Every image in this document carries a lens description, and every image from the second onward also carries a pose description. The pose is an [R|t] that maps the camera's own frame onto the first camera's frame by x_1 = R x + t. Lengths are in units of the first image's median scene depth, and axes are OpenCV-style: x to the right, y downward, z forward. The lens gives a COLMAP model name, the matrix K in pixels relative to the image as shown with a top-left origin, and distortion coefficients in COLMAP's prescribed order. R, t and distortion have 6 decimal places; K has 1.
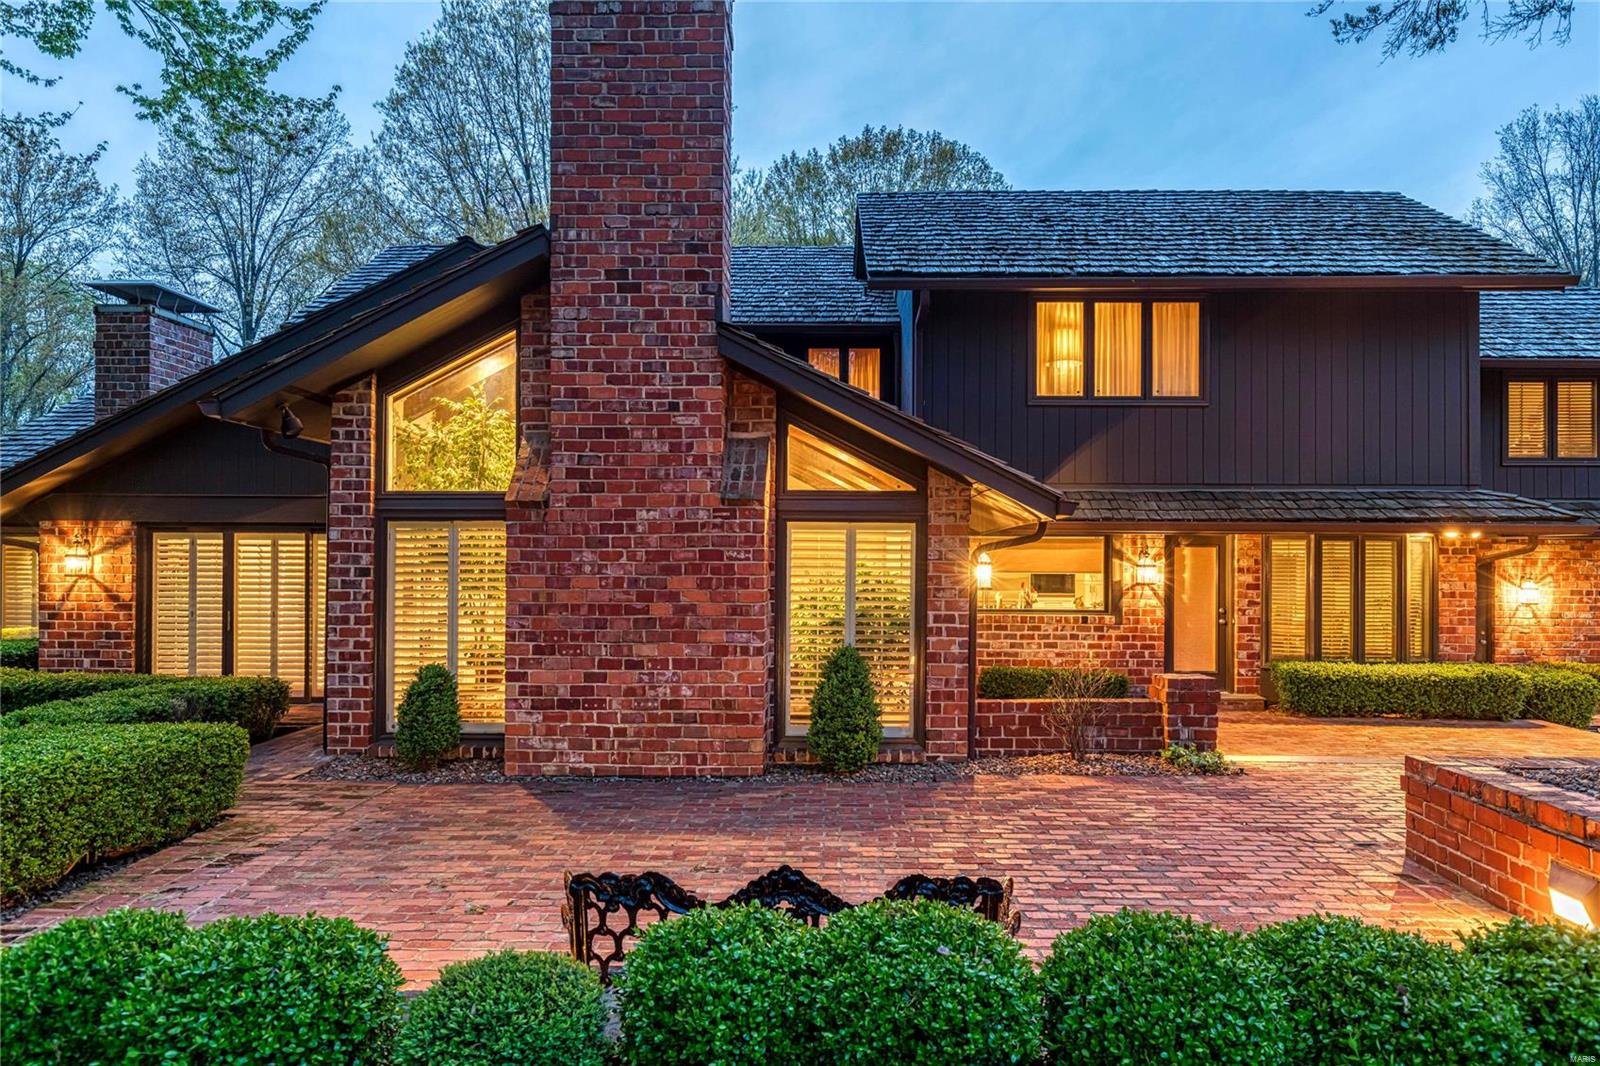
lens RADIAL K [[1082.7, 0, 800.0], [0, 1082.7, 533.0], [0, 0, 1]] dist [-0.002128, -0.001047]
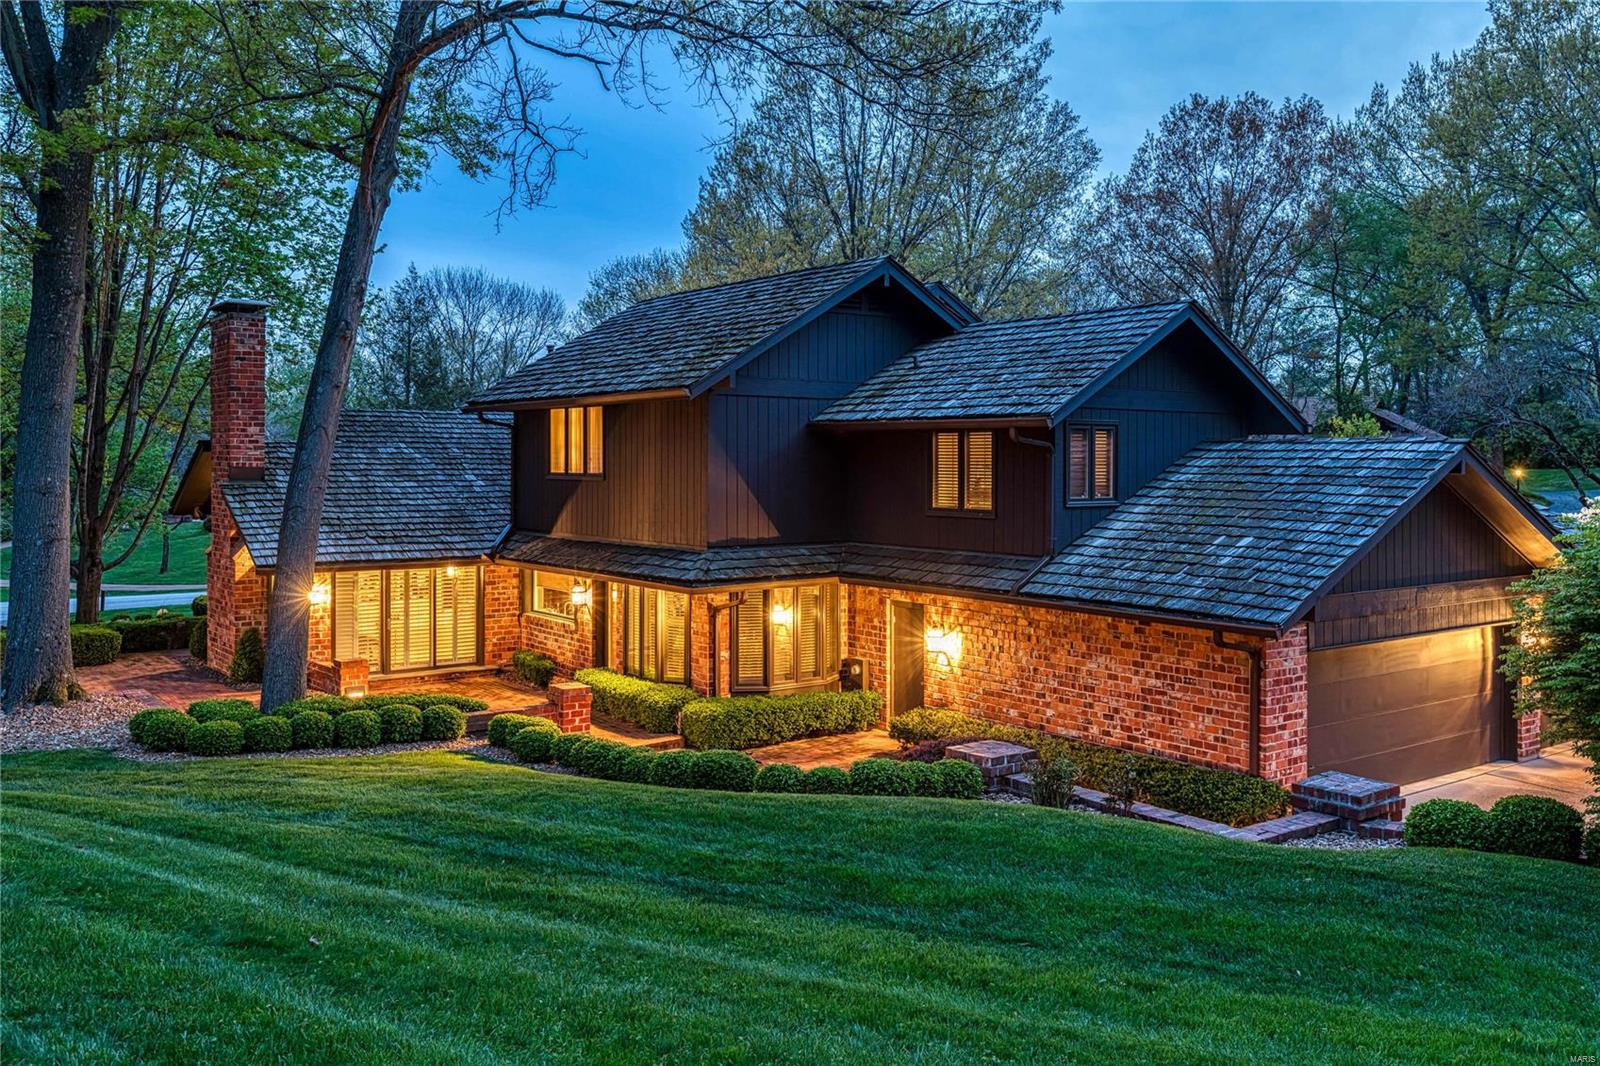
lens RADIAL K [[1313.6, 0, 800.7], [0, 1313.6, 465.9], [0, 0, 1]] dist [0.010770, 0.003050]
pose [[0.614519, -0.003045, -0.788896, 1.875358], [0.020502, 0.999716, 0.012112, -0.152376], [0.788636, -0.023617, 0.614407, 0.158958]]
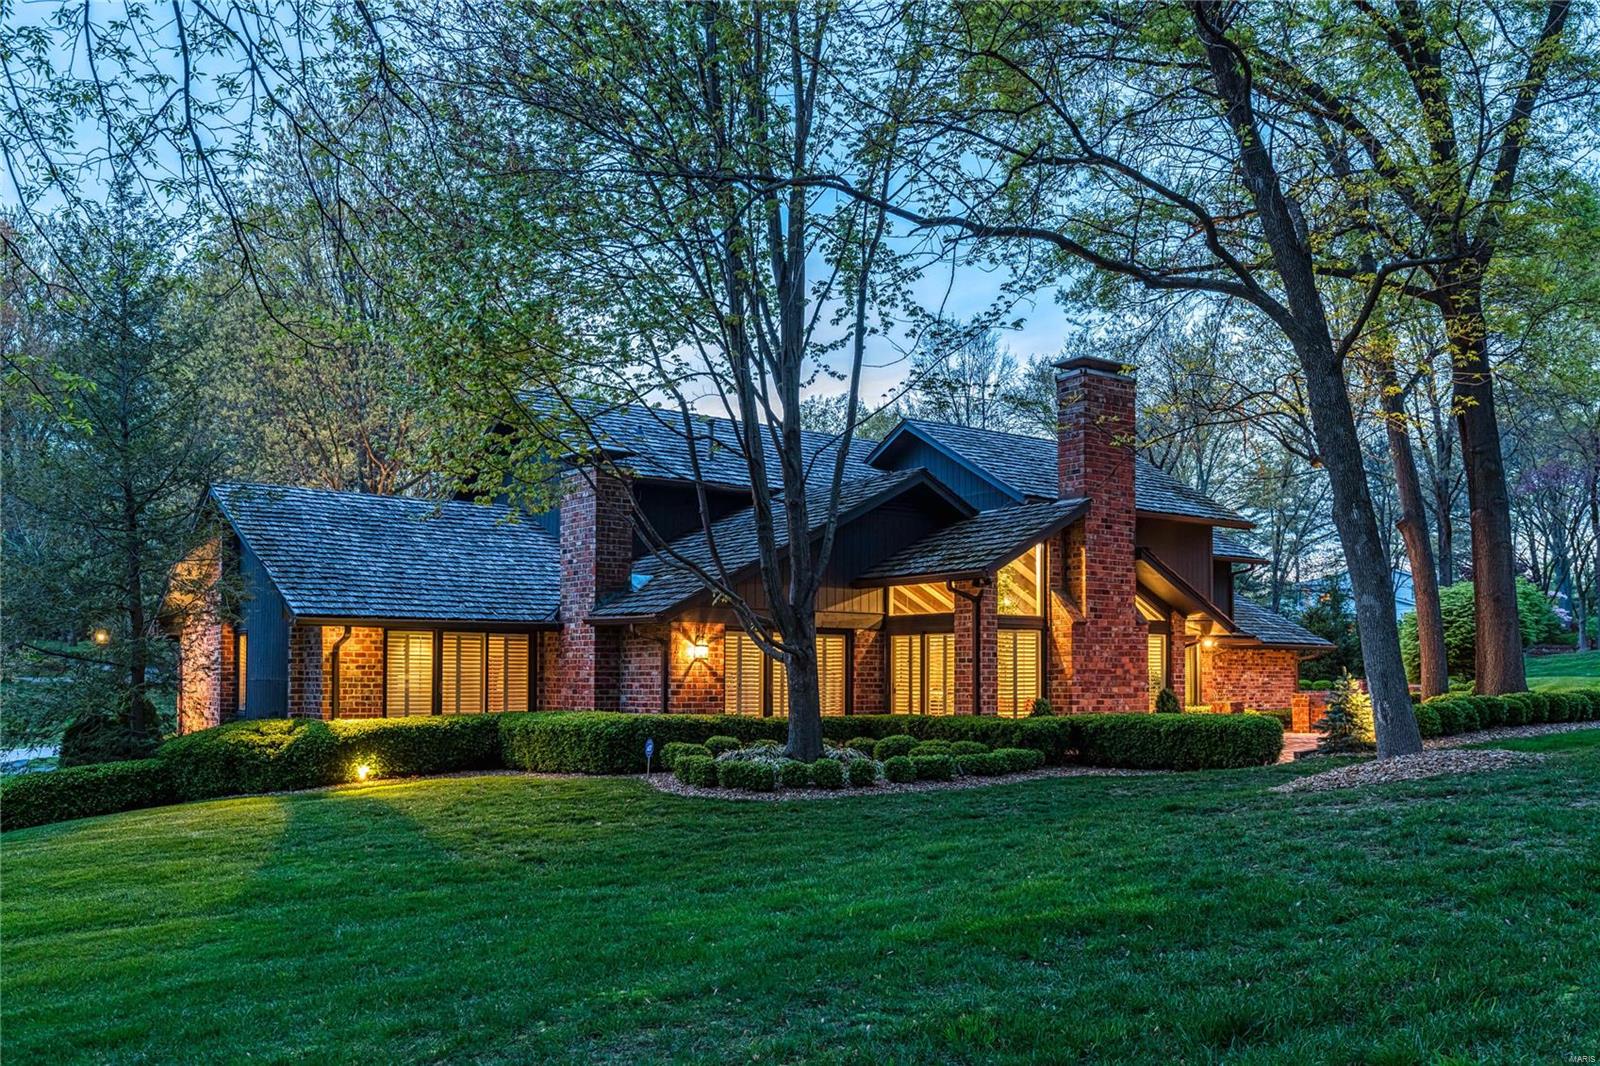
lens RADIAL K [[1504.3, 0, 800.0], [0, 1504.3, 533.0], [0, 0, 1]] dist [0.002114, 0.000671]
pose [[0.771617, 0.060186, 0.633234, -1.712572], [-0.012348, 0.996743, -0.079689, 0.026662], [-0.635968, 0.053670, 0.769847, -0.646937]]
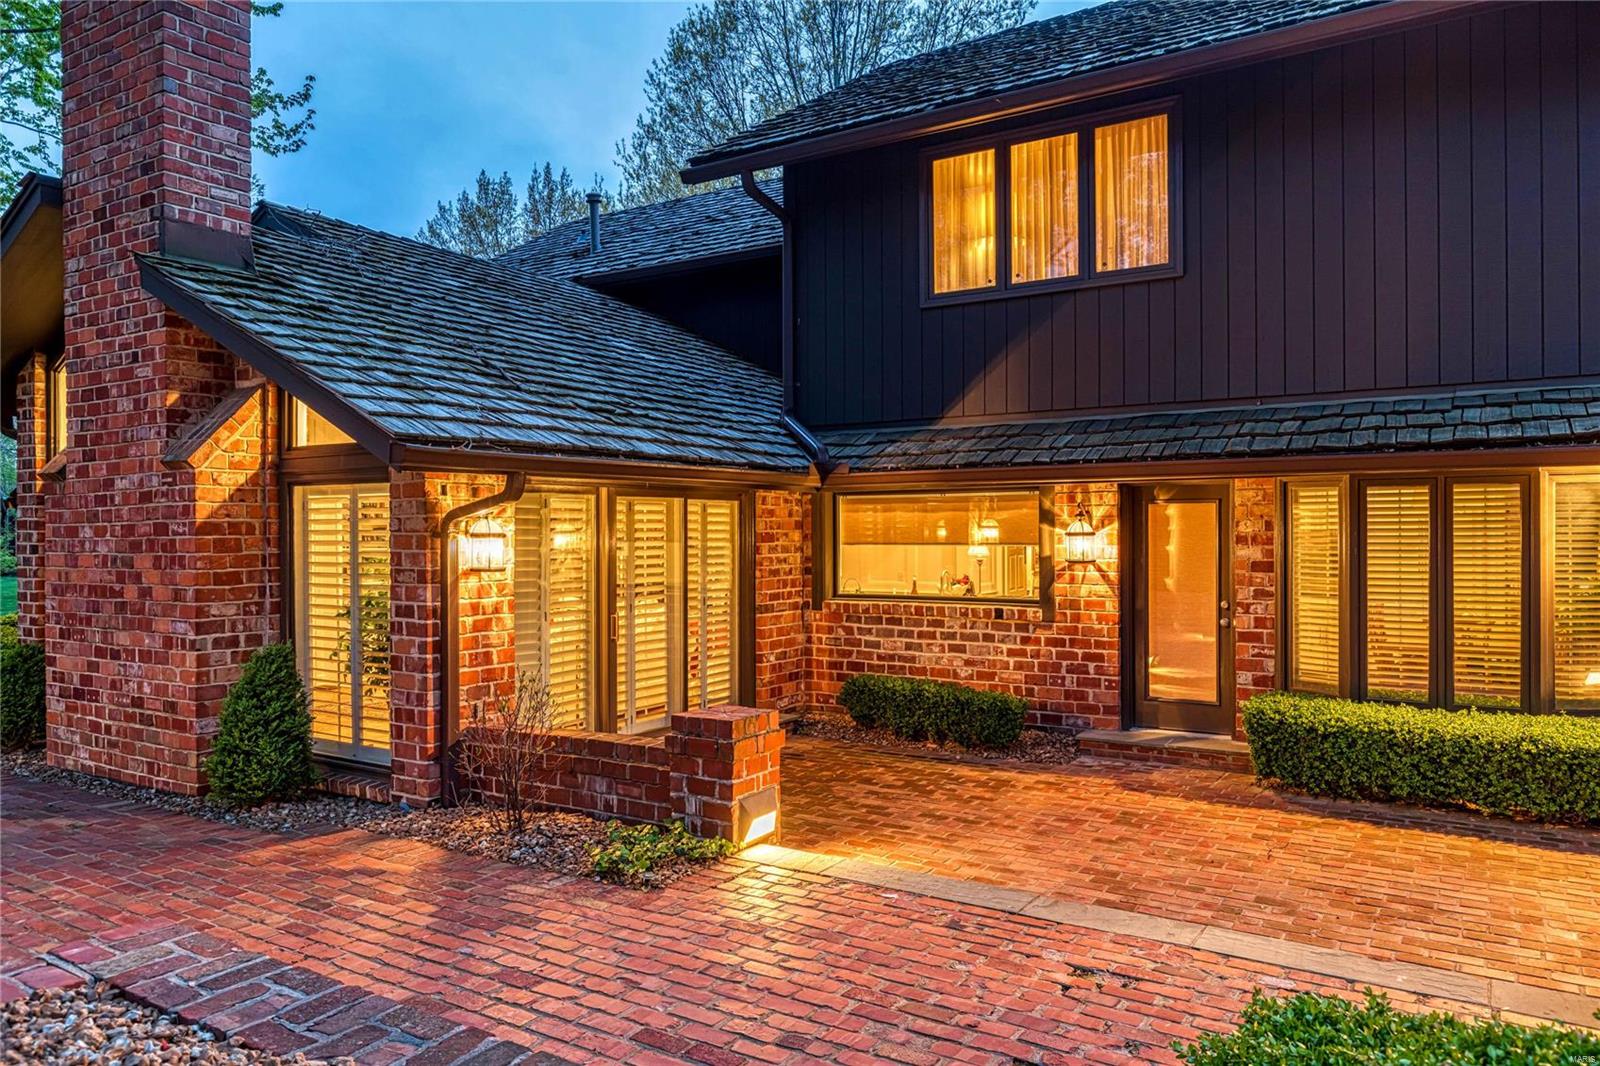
lens RADIAL K [[1098.5, 0, 799.1], [0, 1098.5, 518.1], [0, 0, 1]] dist [-0.001396, -0.000524]
pose [[0.855881, -0.017000, -0.516893, 0.513270], [0.024694, 0.999663, 0.008011, 0.011274], [0.516582, -0.019621, 0.856013, 0.341745]]
